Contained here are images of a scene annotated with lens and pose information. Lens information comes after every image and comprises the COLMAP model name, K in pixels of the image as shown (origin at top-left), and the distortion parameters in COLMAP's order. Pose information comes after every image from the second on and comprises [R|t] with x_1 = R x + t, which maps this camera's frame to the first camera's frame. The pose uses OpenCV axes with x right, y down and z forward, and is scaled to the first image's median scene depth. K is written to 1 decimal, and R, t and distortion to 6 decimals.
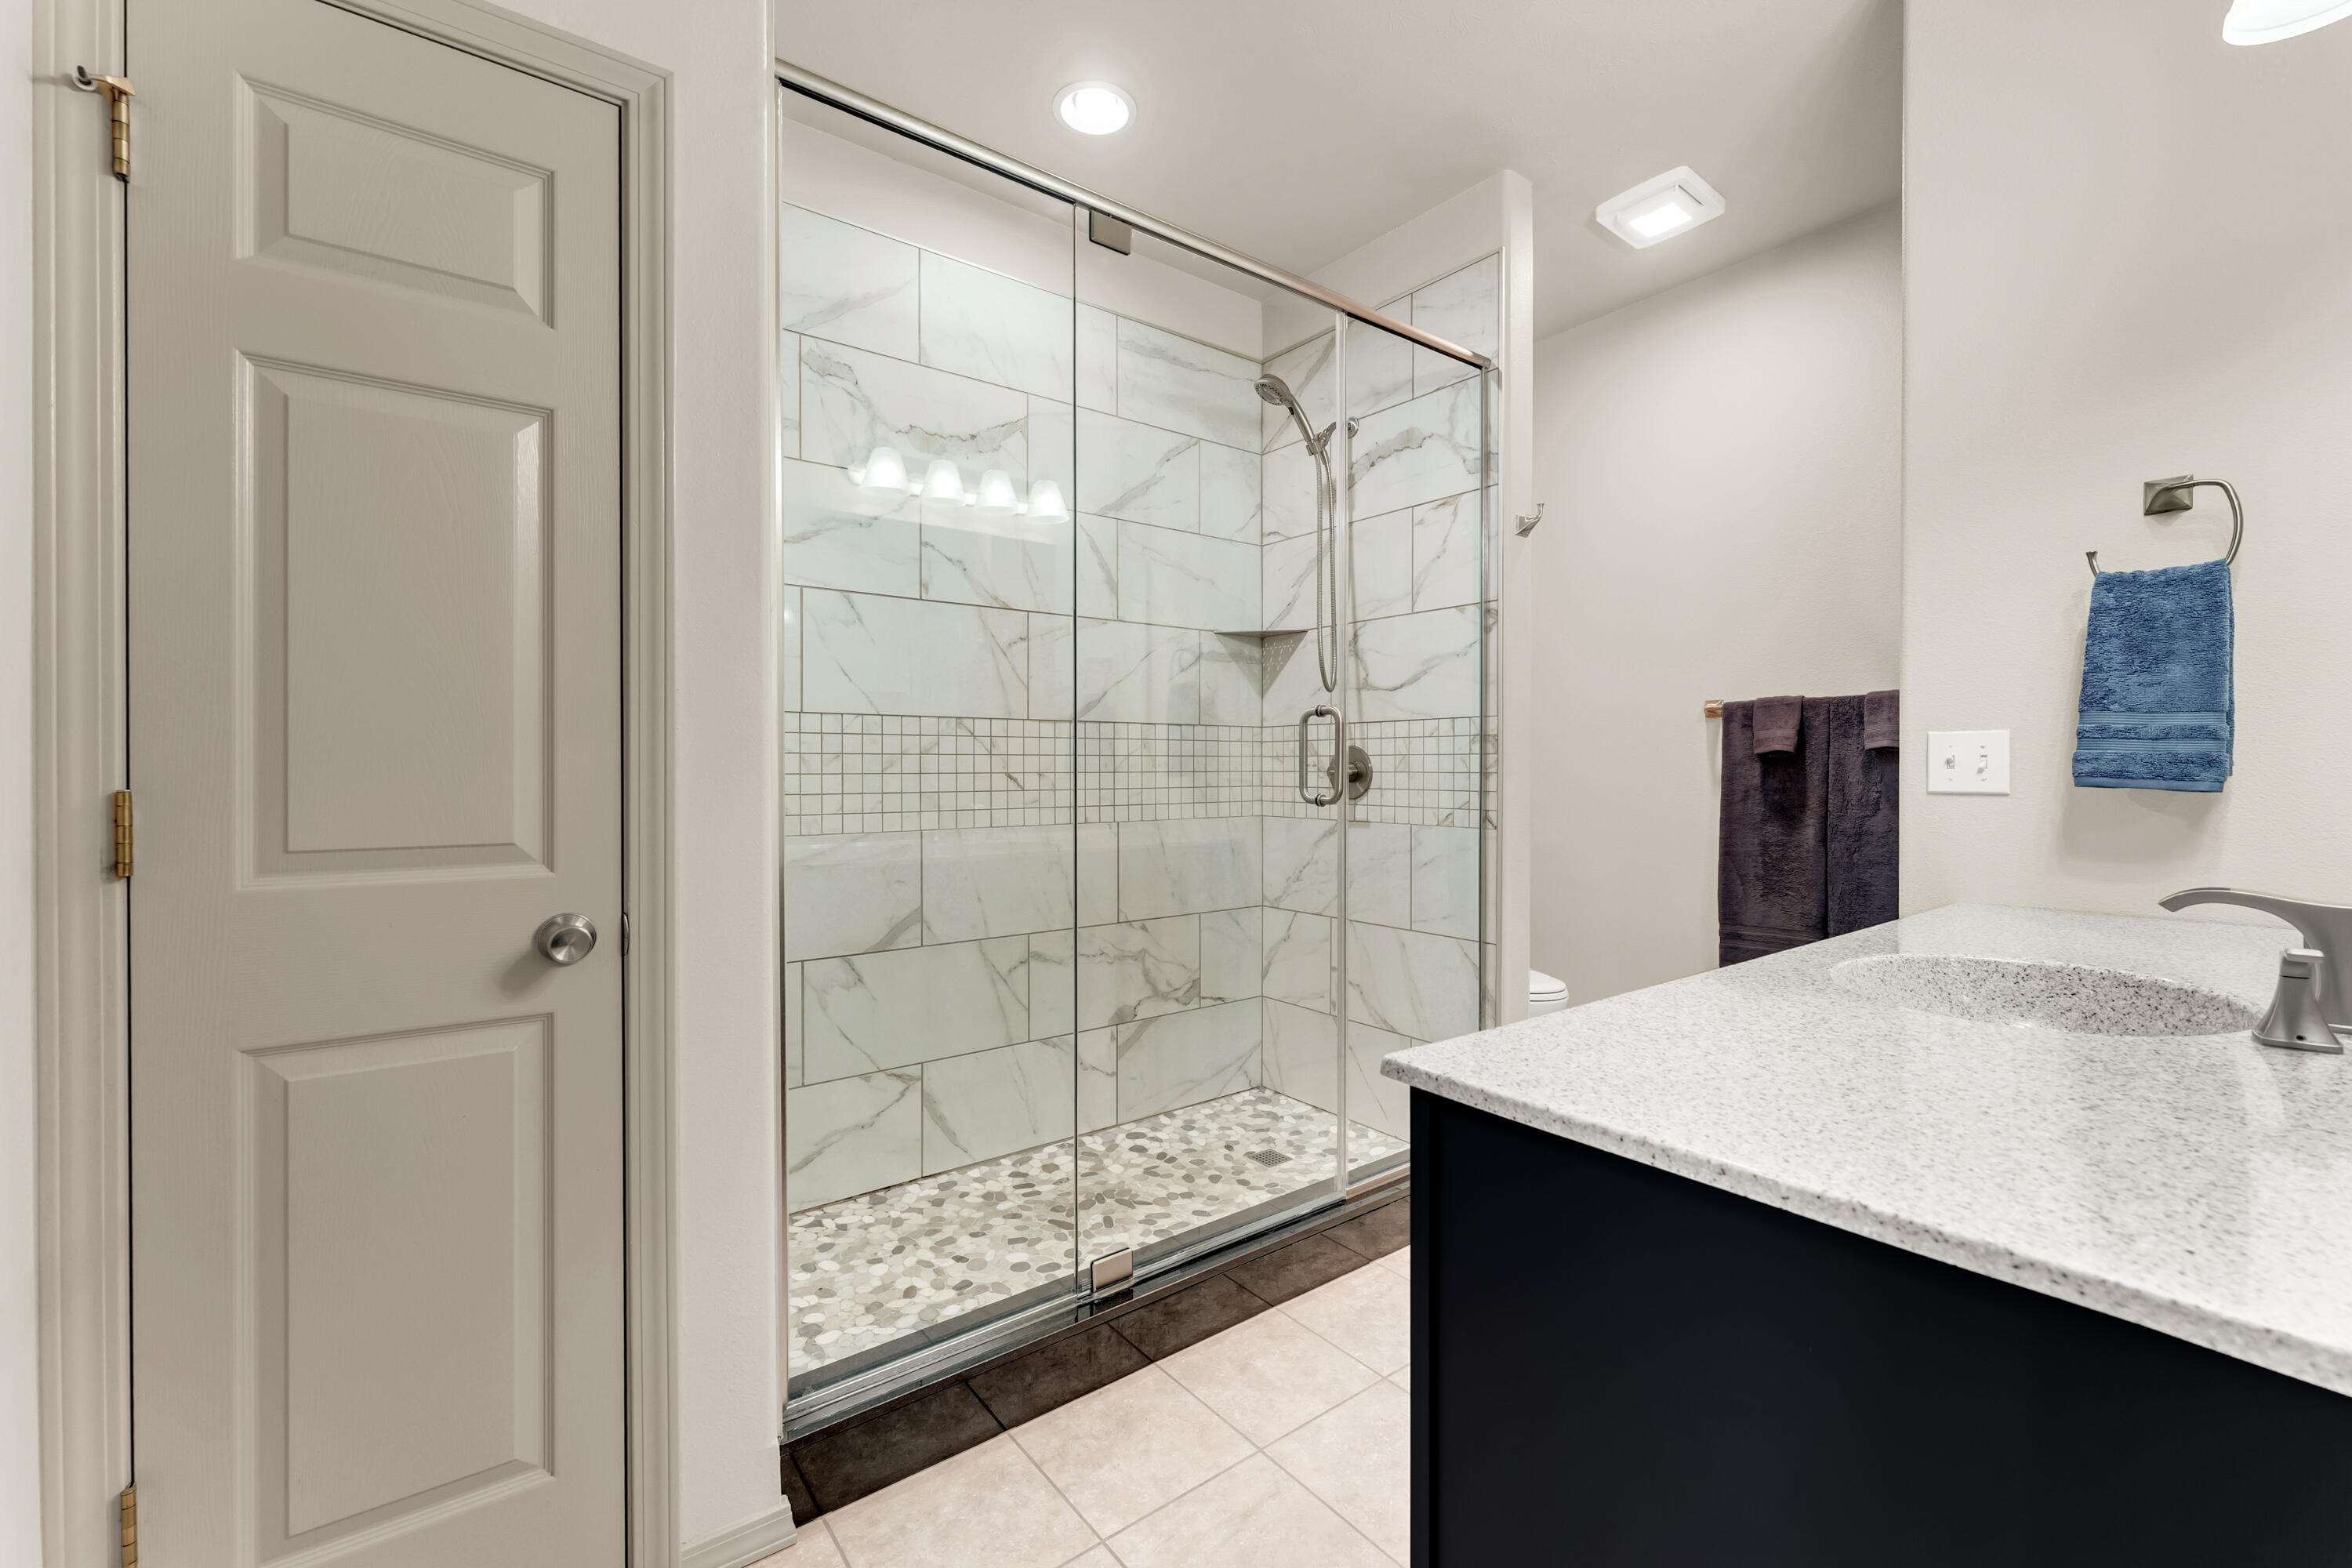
lens RADIAL K [[973.1, 0, 1176.0], [0, 973.1, 784.0], [0, 0, 1]] dist [0.011798, 0.000069]
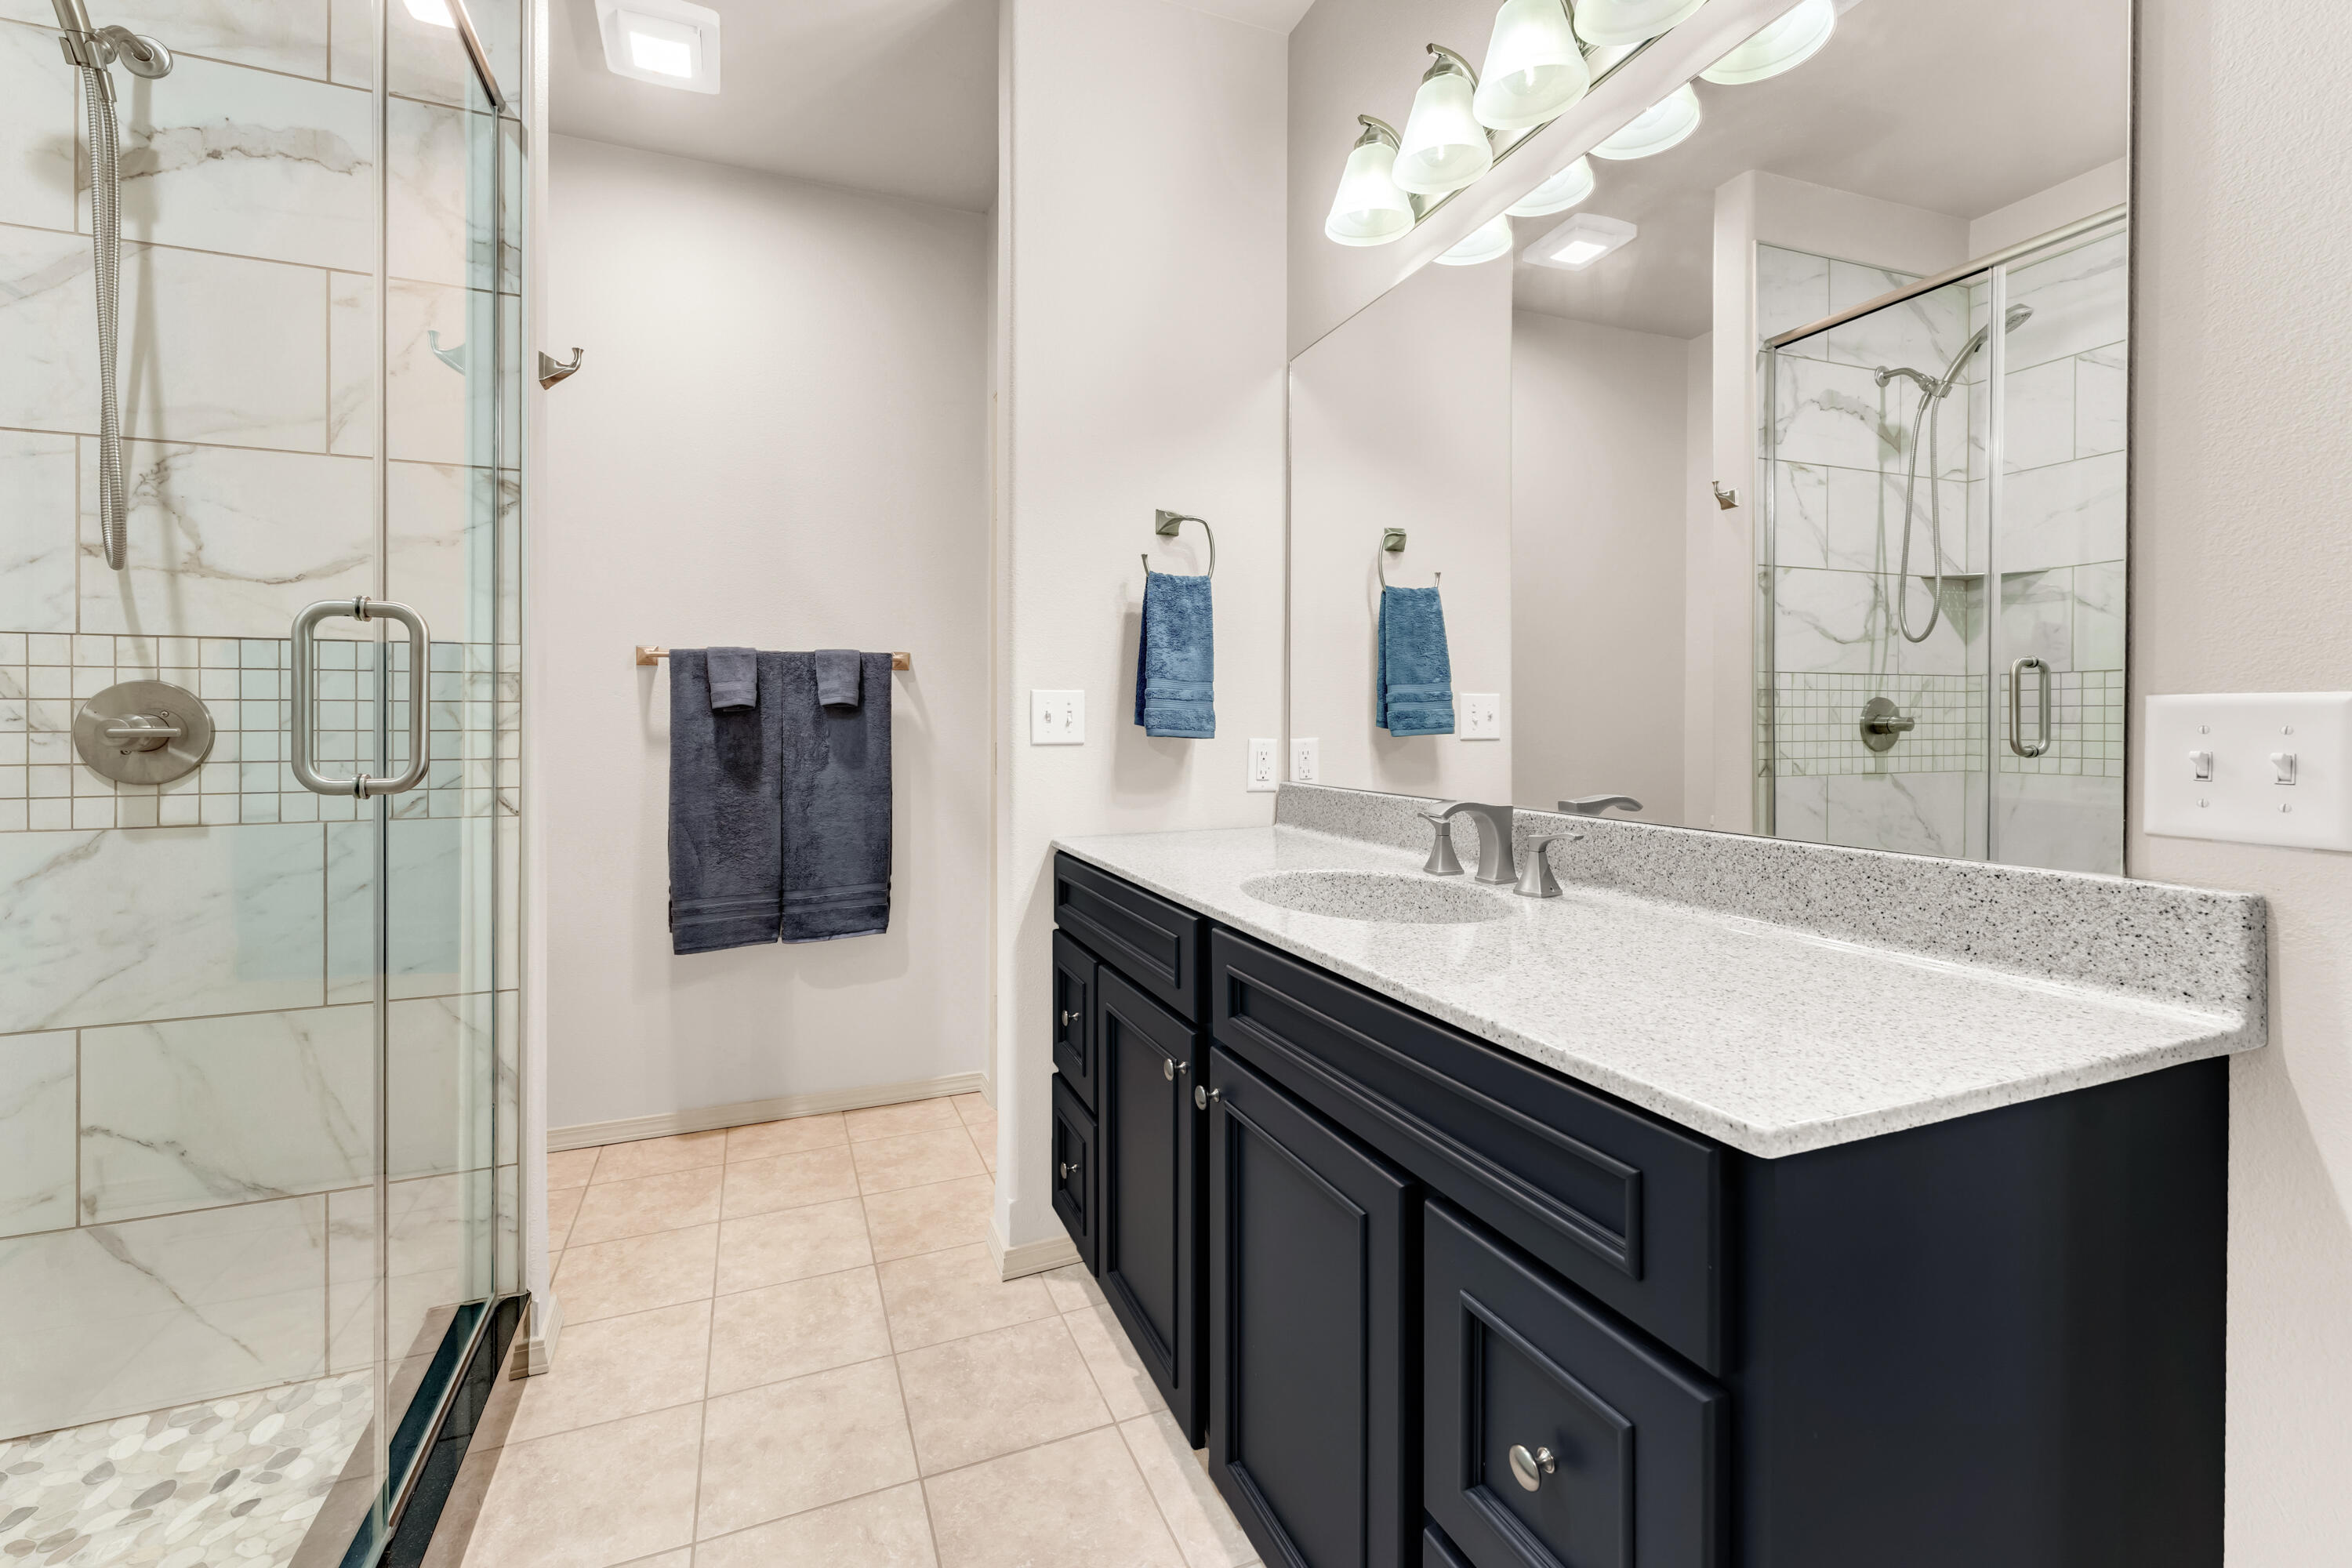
lens RADIAL K [[978.3, 0, 1134.5], [0, 978.3, 733.0], [0, 0, 1]] dist [0.000512, -0.000046]
pose [[0.279970, -0.009683, 0.959960, -0.180430], [0.018771, 0.999813, 0.004611, -0.004577], [-0.959825, 0.016728, 0.280099, 0.384333]]
